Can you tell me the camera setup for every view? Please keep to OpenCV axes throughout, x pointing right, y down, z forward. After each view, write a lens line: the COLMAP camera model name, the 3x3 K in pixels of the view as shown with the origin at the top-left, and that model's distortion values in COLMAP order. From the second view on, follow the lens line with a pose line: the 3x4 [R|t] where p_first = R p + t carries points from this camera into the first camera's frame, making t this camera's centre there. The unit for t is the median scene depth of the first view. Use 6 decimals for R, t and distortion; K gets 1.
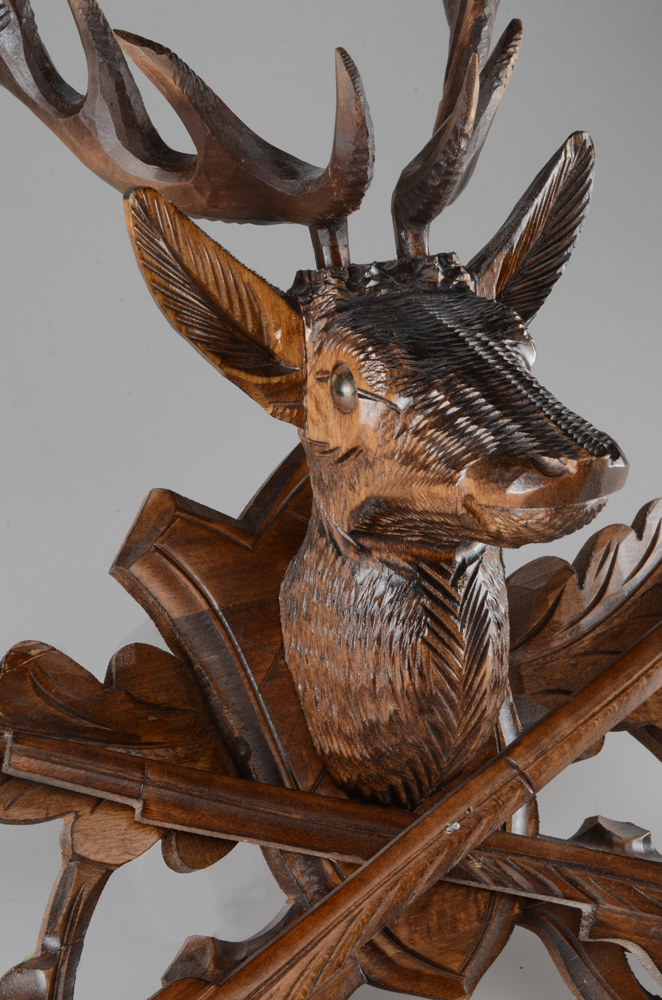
lens RADIAL K [[1563.2, 0, 333.6], [0, 1563.2, 505.0], [0, 0, 1]] dist [-0.002592, 0.000000]
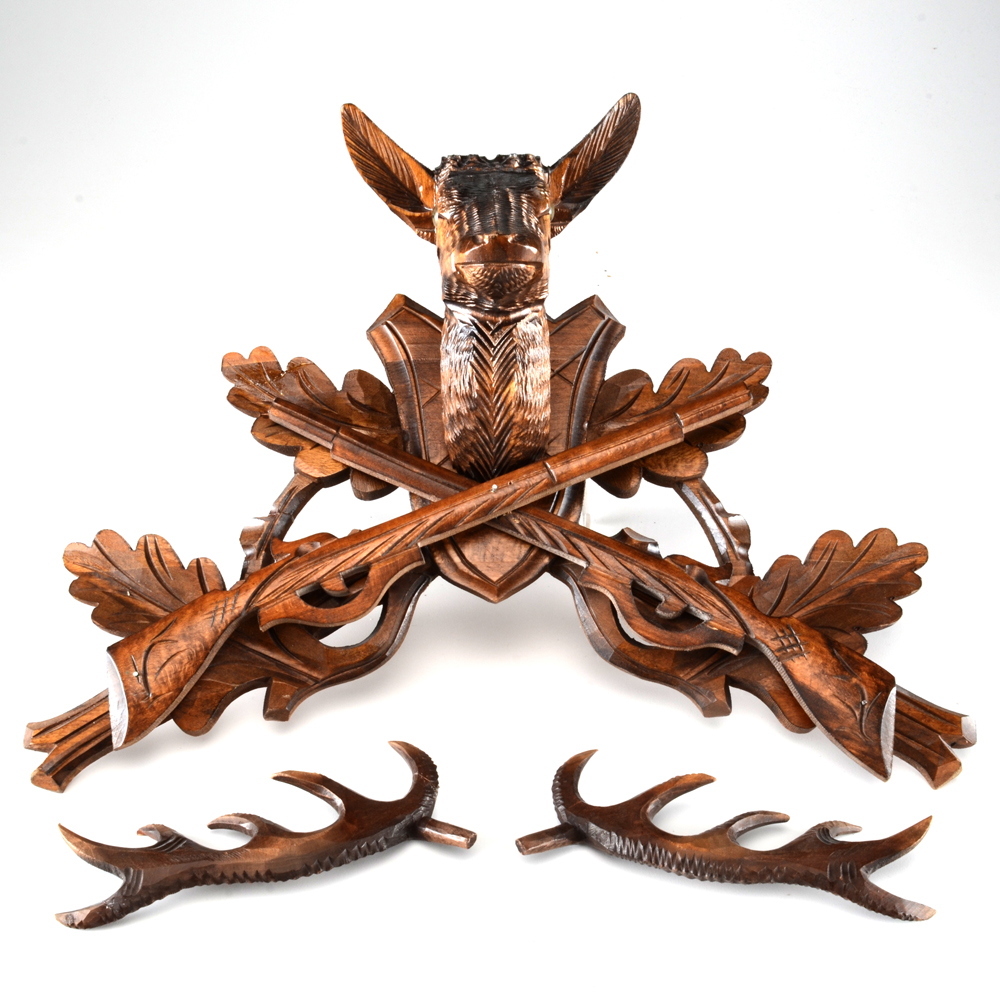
lens RADIAL K [[1401.2, 0, 490.7], [0, 1401.2, 493.5], [0, 0, 1]] dist [-0.078683, 0.000000]
pose [[0.898194, 0.131910, -0.419342, 0.741360], [-0.159411, 0.986724, -0.031056, 0.269834], [0.409678, 0.094742, 0.907297, -0.401269]]
